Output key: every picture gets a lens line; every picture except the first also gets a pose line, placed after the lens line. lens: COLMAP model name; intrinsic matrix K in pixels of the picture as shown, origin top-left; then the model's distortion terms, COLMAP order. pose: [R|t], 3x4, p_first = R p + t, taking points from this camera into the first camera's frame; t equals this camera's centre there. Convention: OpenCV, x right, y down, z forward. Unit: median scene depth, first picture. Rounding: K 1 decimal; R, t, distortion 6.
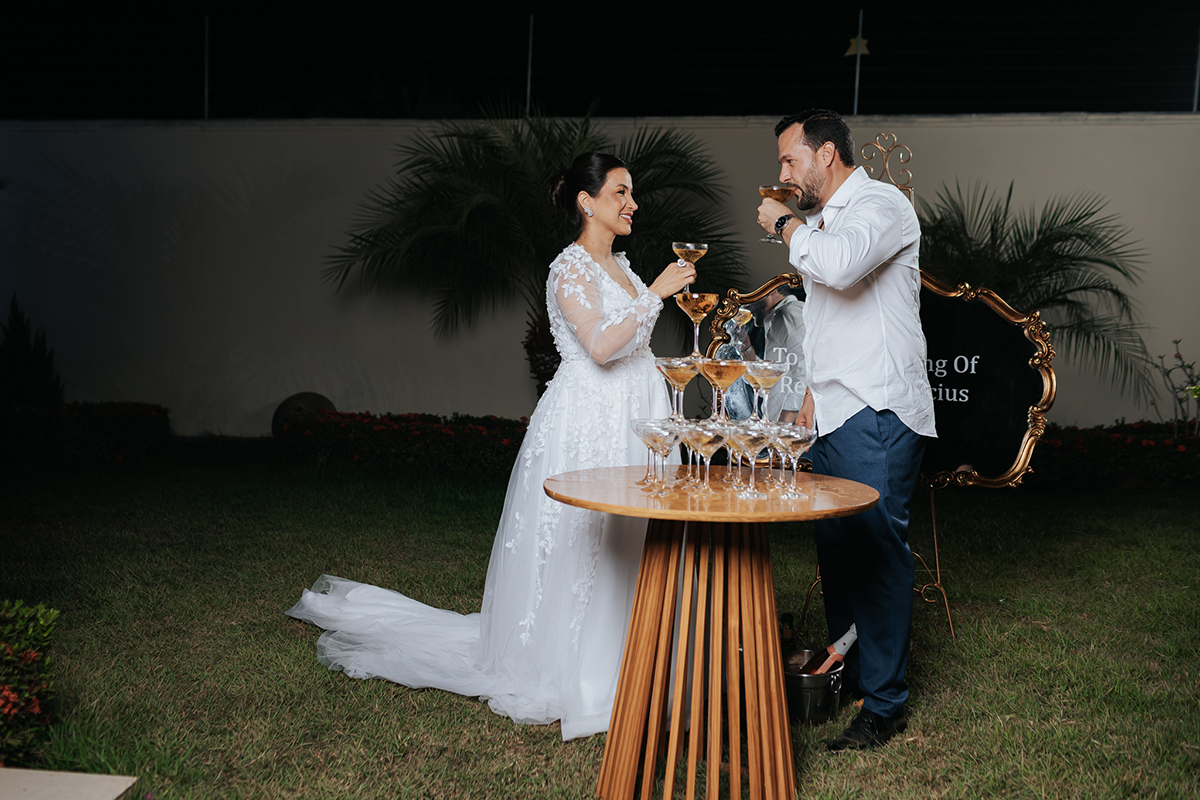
lens RADIAL K [[1126.0, 0, 603.9], [0, 1126.0, 396.3], [0, 0, 1]] dist [0.001500, 0.000000]
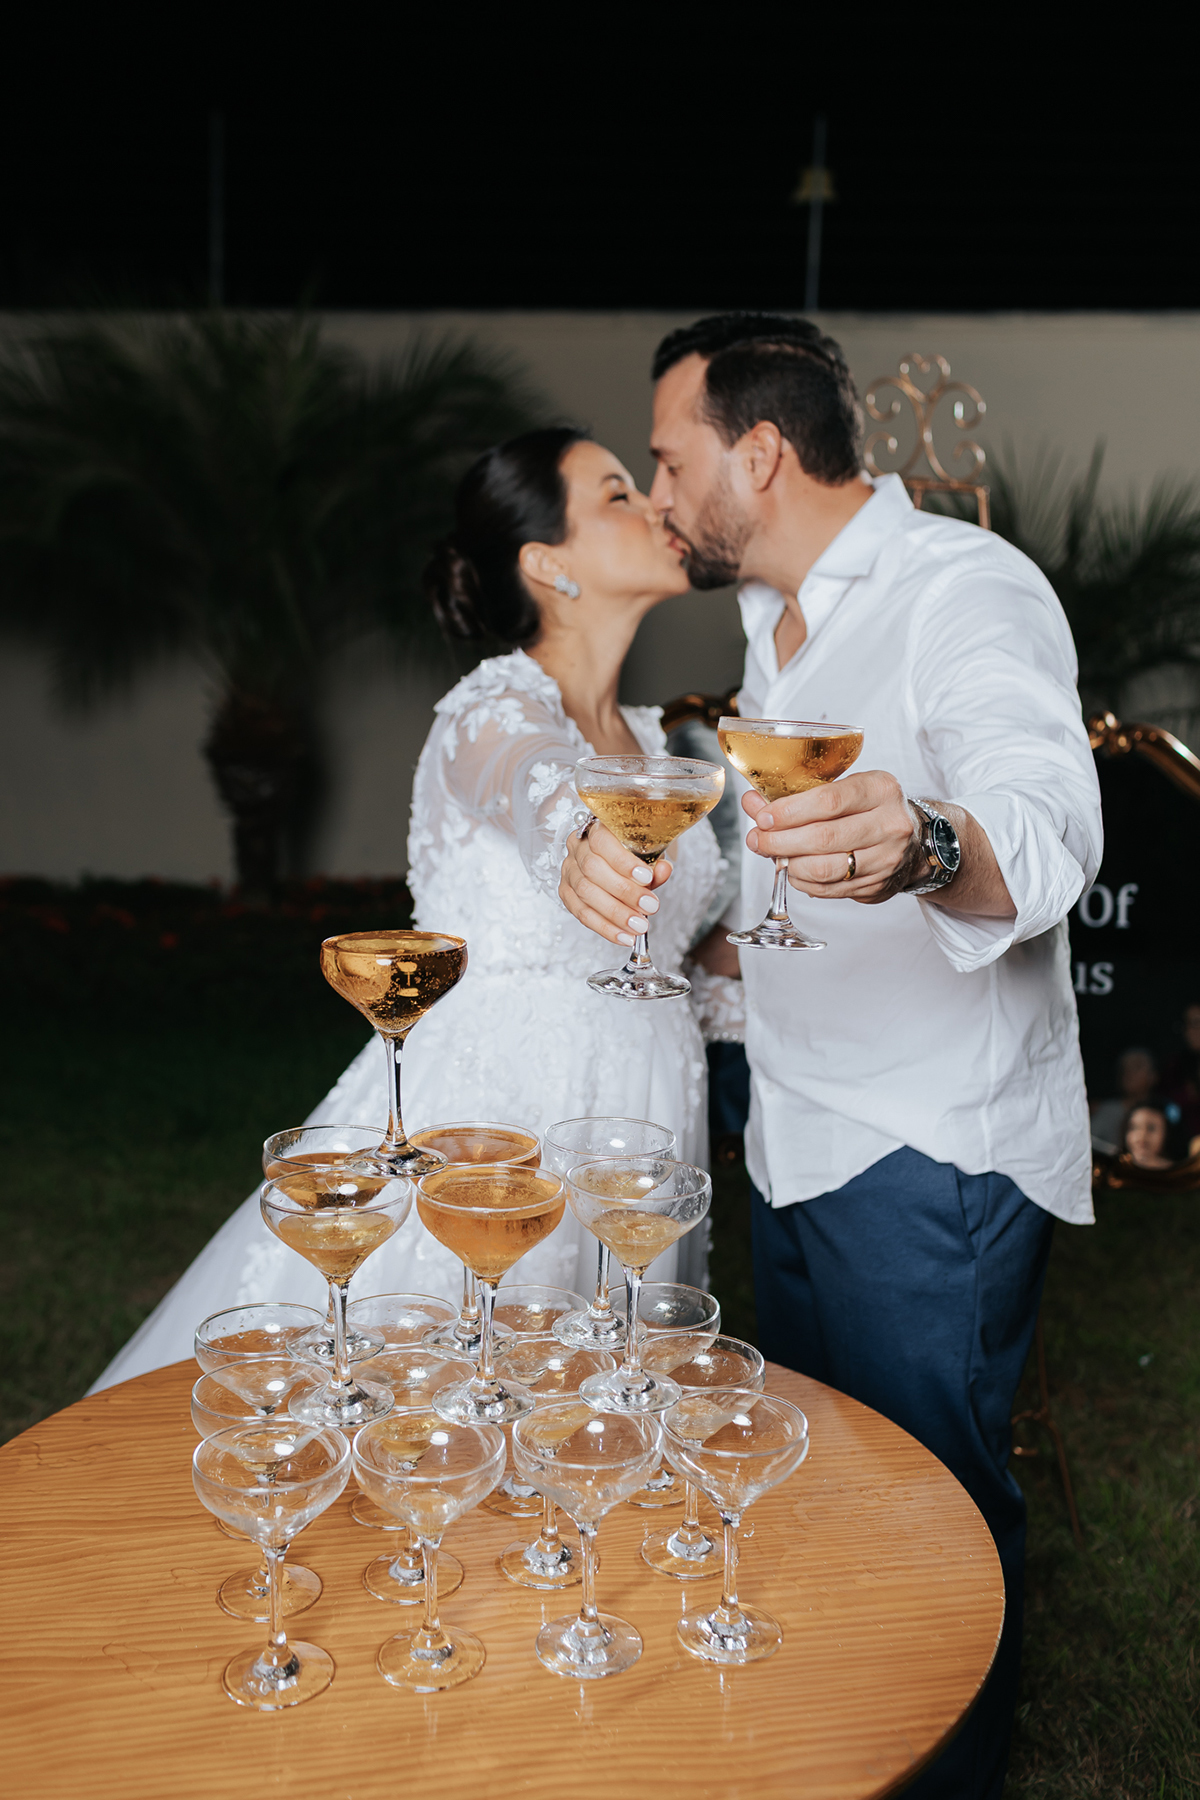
lens RADIAL K [[1689.1, 0, 589.0], [0, 1689.1, 896.6], [0, 0, 1]] dist [0.001500, 0.000000]
pose [[0.994982, -0.023407, 0.097279, 0.050919], [0.014603, 0.995812, 0.090249, -0.077150], [-0.098984, -0.088376, 0.991157, 0.313949]]
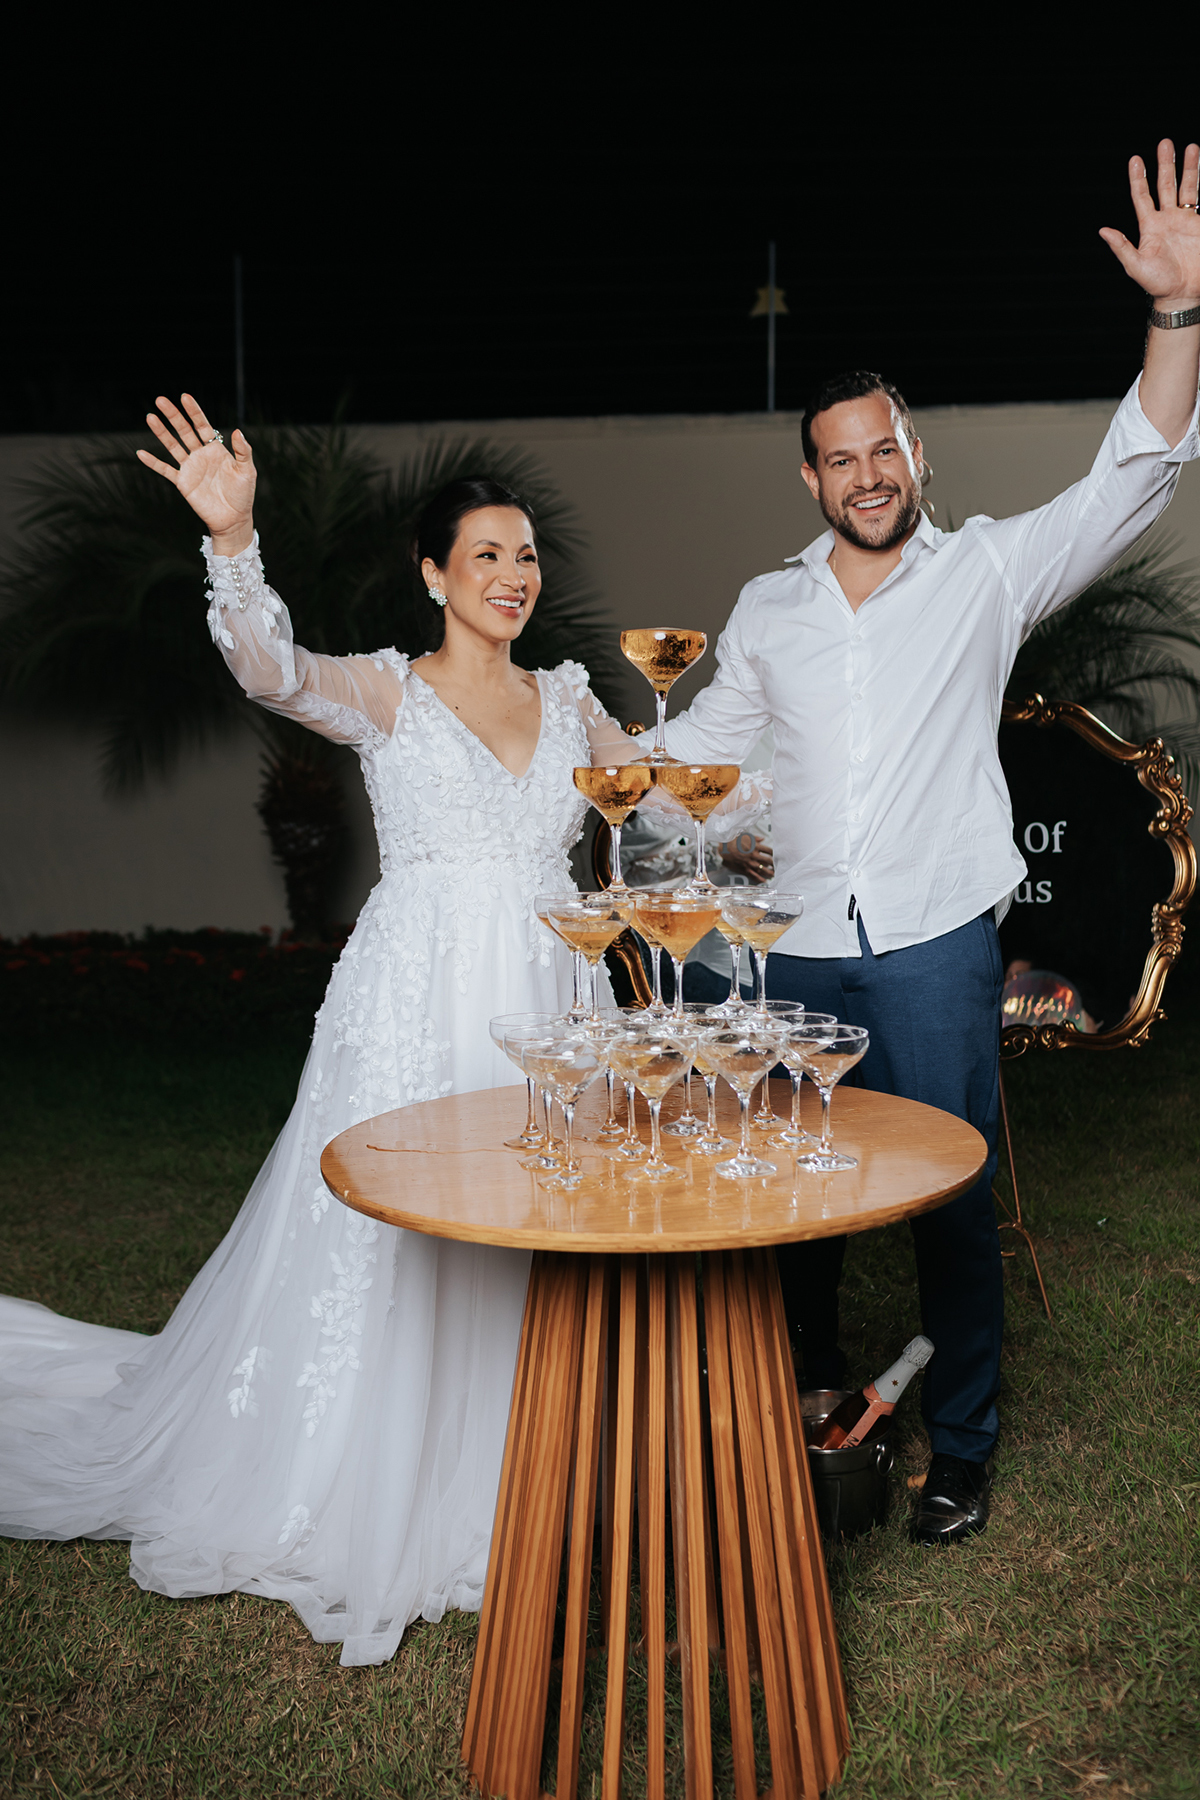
lens RADIAL K [[1689.1, 0, 598.2], [0, 1689.1, 900.2], [0, 0, 1]] dist [0.001500, 0.000000]
pose [[0.990647, -0.056909, 0.124016, -0.010318], [0.052994, 0.997994, 0.034640, -0.031766], [-0.125738, -0.027744, 0.991675, 0.144339]]
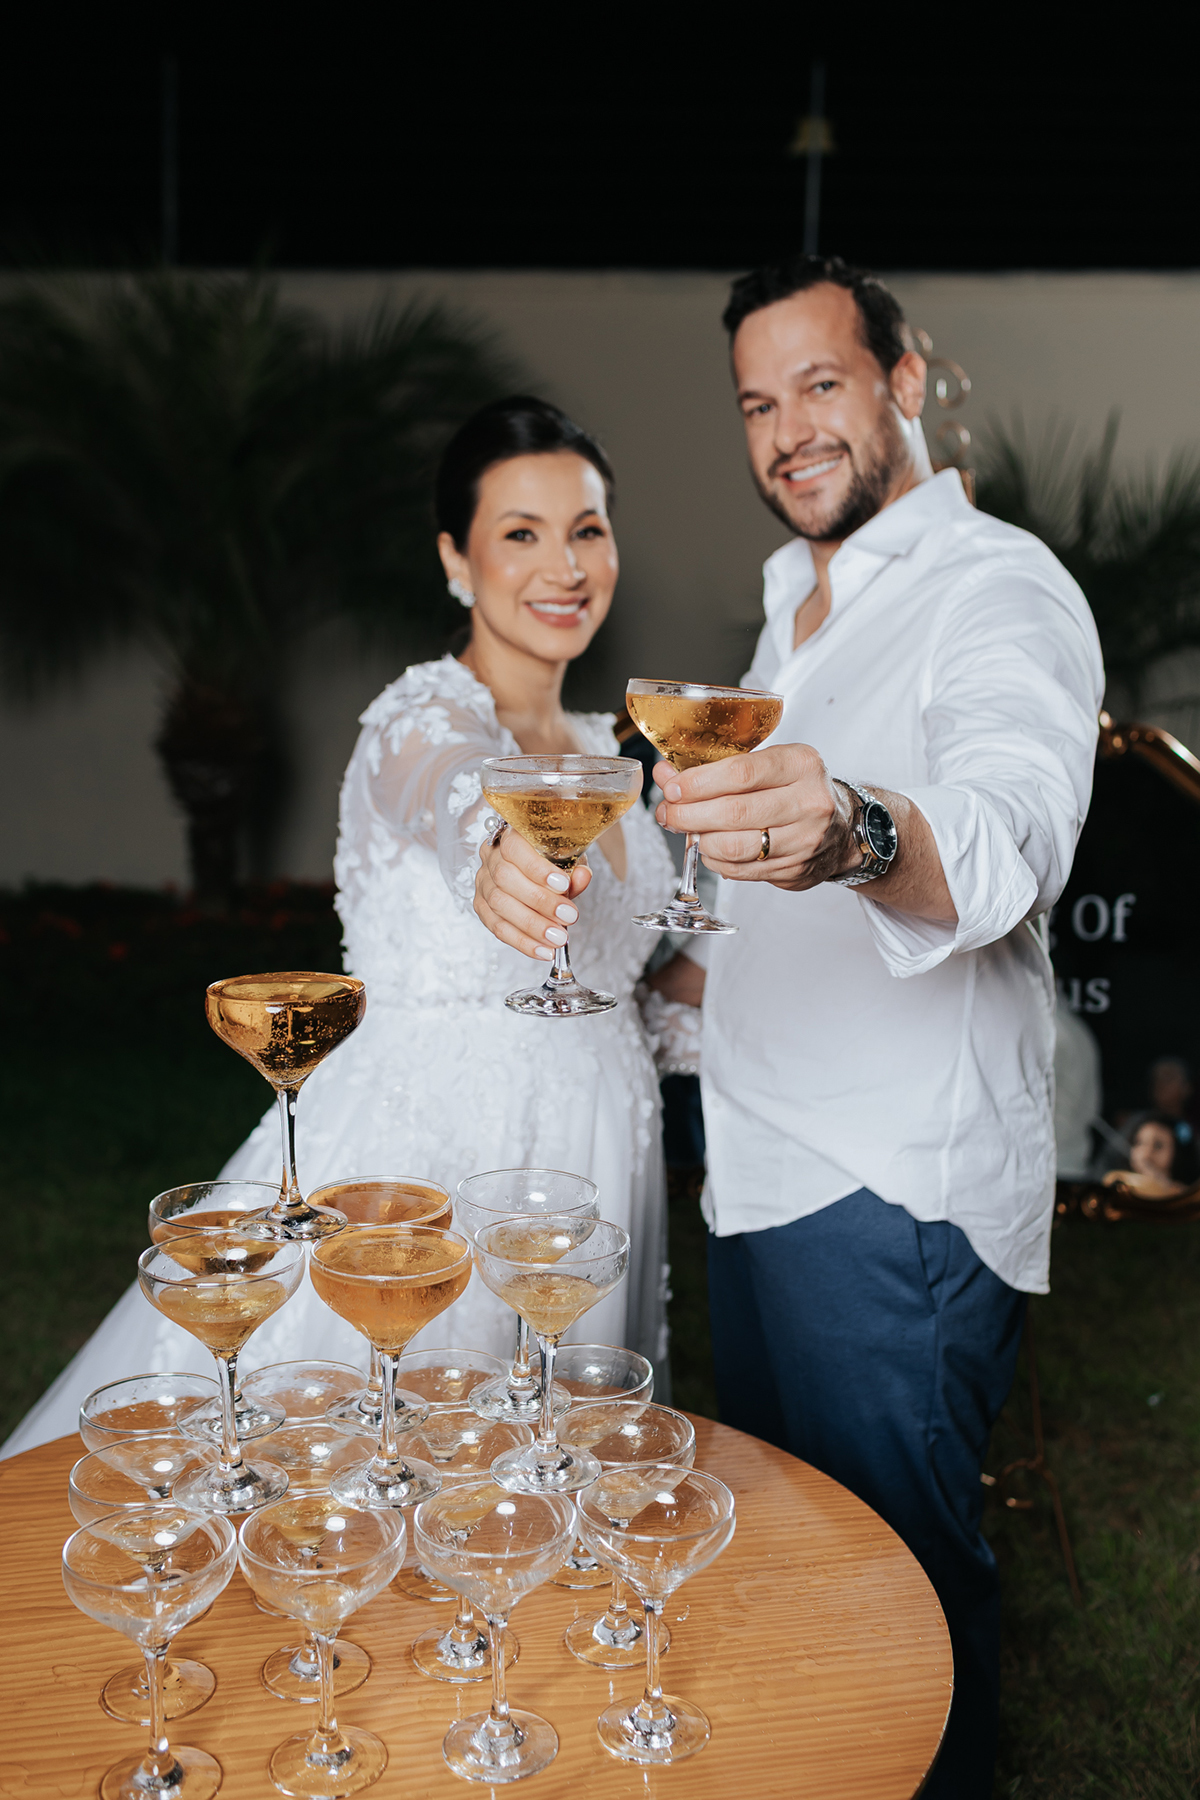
lens RADIAL K [[1811.8, 0, 622.8], [0, 1811.8, 892.7], [0, 0, 1]] dist [0.002837, 0.000000]
pose [[0.992795, -0.030021, 0.116001, 0.063187], [0.019564, 0.995726, 0.090260, -0.082223], [-0.118215, -0.087341, 0.989139, 0.314715]]
